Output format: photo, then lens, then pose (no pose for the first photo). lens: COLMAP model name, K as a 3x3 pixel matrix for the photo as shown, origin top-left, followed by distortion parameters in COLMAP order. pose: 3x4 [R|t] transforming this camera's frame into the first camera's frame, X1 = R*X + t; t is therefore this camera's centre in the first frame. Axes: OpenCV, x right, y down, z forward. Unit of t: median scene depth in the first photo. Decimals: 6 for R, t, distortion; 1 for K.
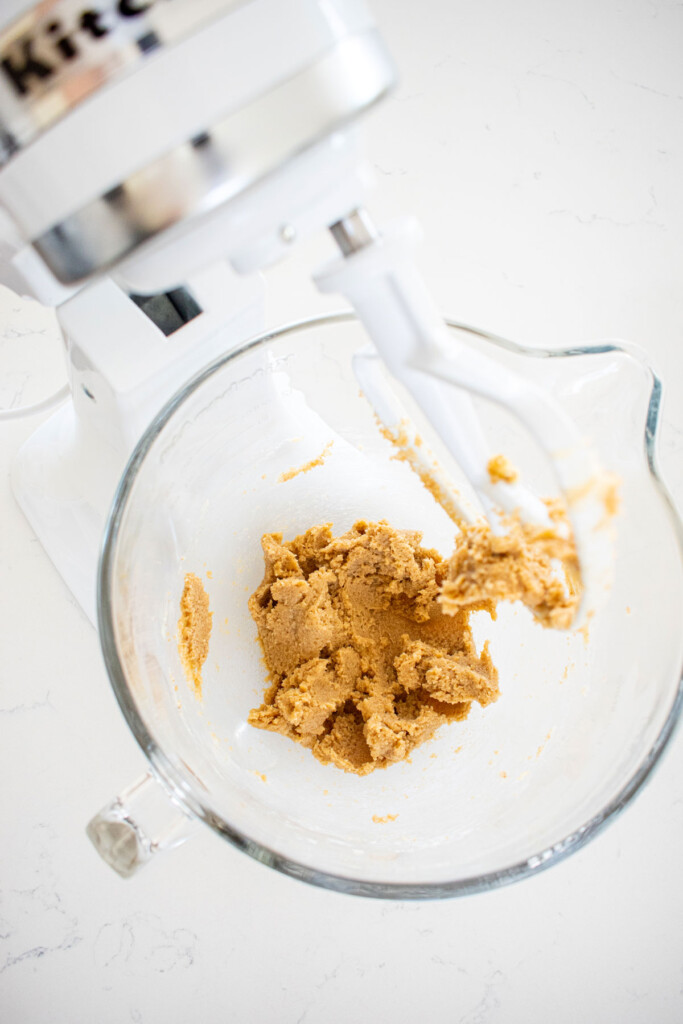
lens RADIAL K [[842.1, 0, 338.0], [0, 842.1, 510.2], [0, 0, 1]] dist [-0.122322, 0.027621]
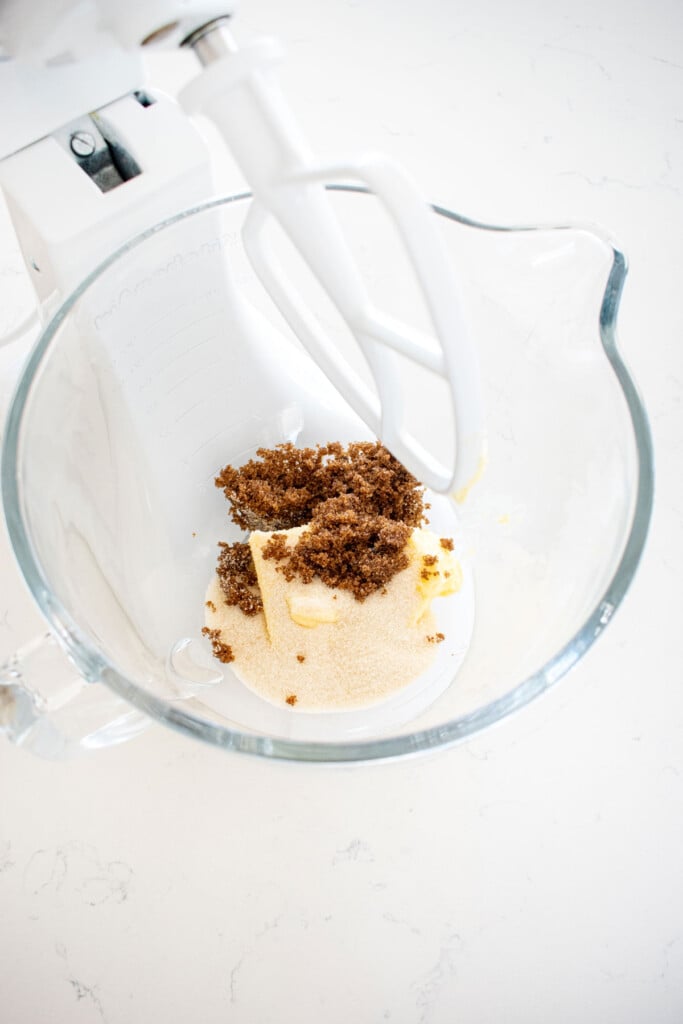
lens RADIAL K [[842.1, 0, 336.7], [0, 842.1, 513.4], [0, 0, 1]] dist [-0.122322, 0.027621]
pose [[0.996831, 0.037454, -0.070184, 0.136044], [-0.041539, 0.997470, -0.057686, 0.191684], [0.067846, 0.060419, 0.995865, 0.062881]]
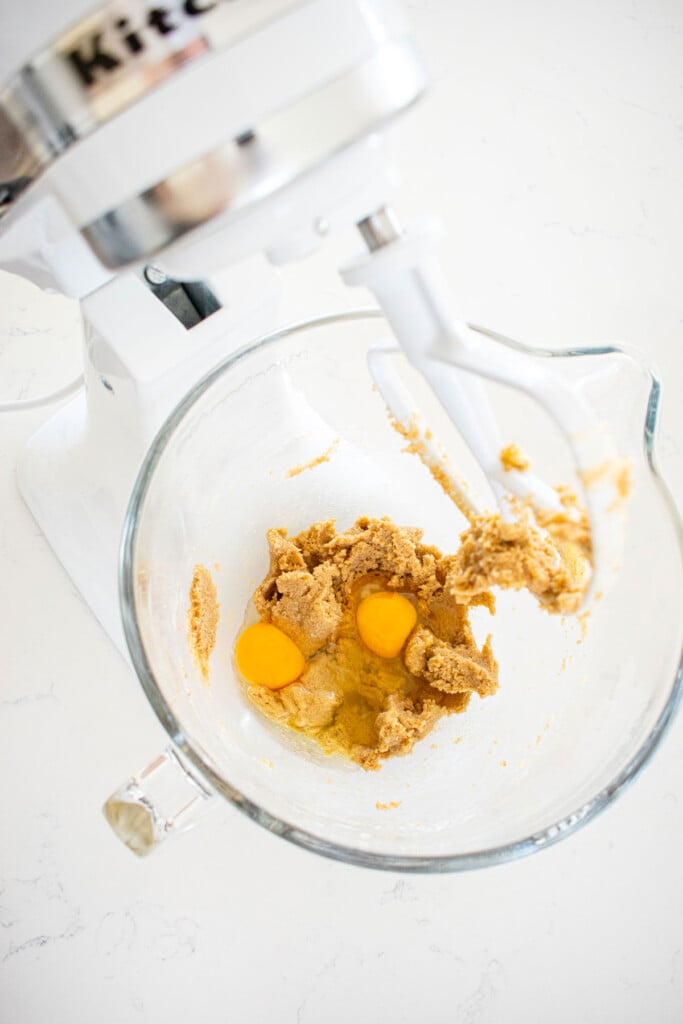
lens RADIAL K [[842.1, 0, 336.3], [0, 842.1, 512.1], [0, 0, 1]] dist [-0.122322, 0.027621]
pose [[0.999689, 0.011048, 0.022359, -0.036856], [-0.010741, 0.999847, -0.013820, 0.026316], [-0.022508, 0.013576, 0.999654, -0.030697]]
